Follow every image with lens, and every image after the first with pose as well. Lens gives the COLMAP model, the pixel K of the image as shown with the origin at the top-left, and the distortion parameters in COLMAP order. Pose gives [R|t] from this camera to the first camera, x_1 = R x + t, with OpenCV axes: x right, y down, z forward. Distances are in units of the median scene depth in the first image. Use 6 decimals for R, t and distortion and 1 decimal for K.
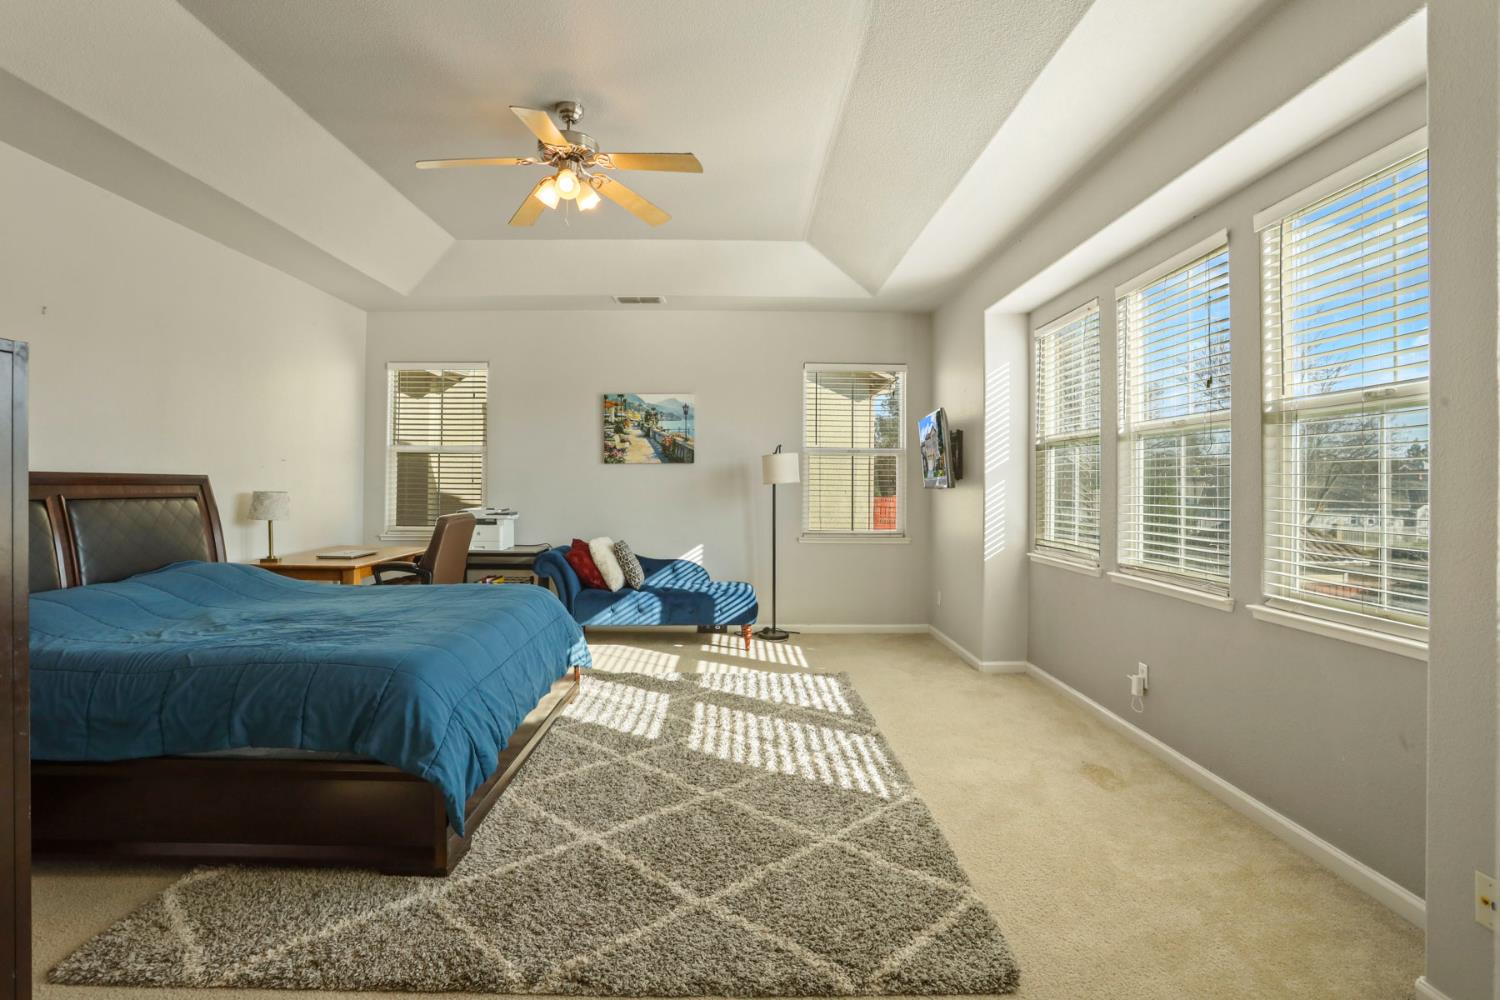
lens RADIAL K [[742.3, 0, 744.4], [0, 742.3, 512.7], [0, 0, 1]] dist [-0.083982, 0.044369]
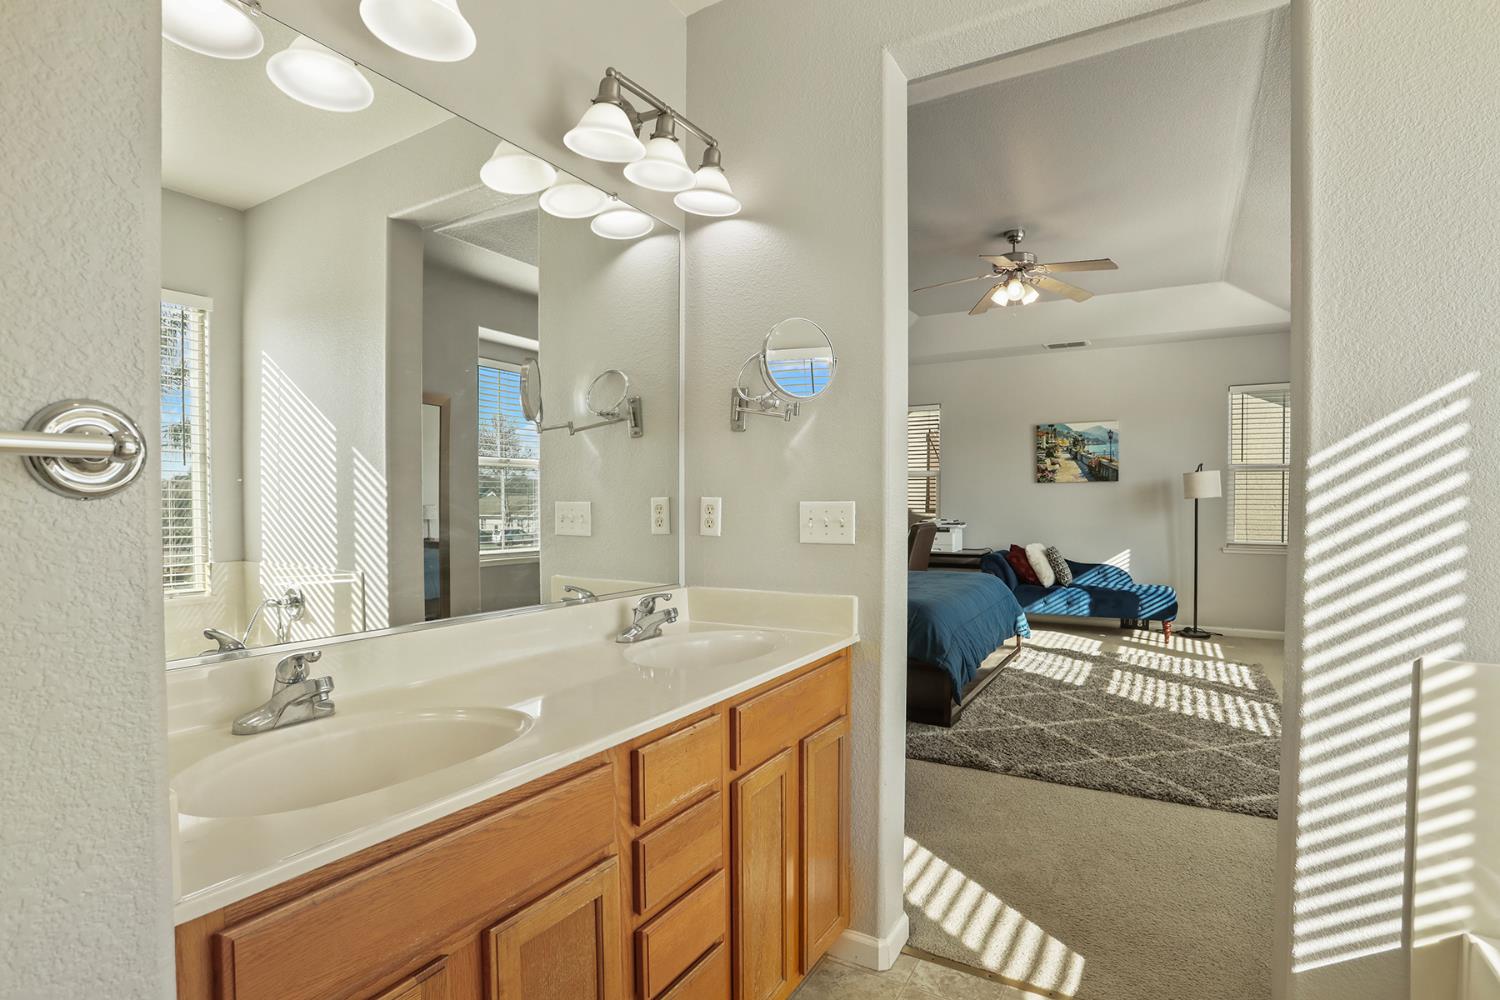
lens RADIAL K [[742.3, 0, 744.4], [0, 742.3, 512.7], [0, 0, 1]] dist [-0.083982, 0.044369]
pose [[0.852168, 0.000613, -0.523267, 0.038783], [-0.013072, 0.999712, -0.020117, 0.016482], [0.523104, 0.023983, 0.851931, -0.354323]]
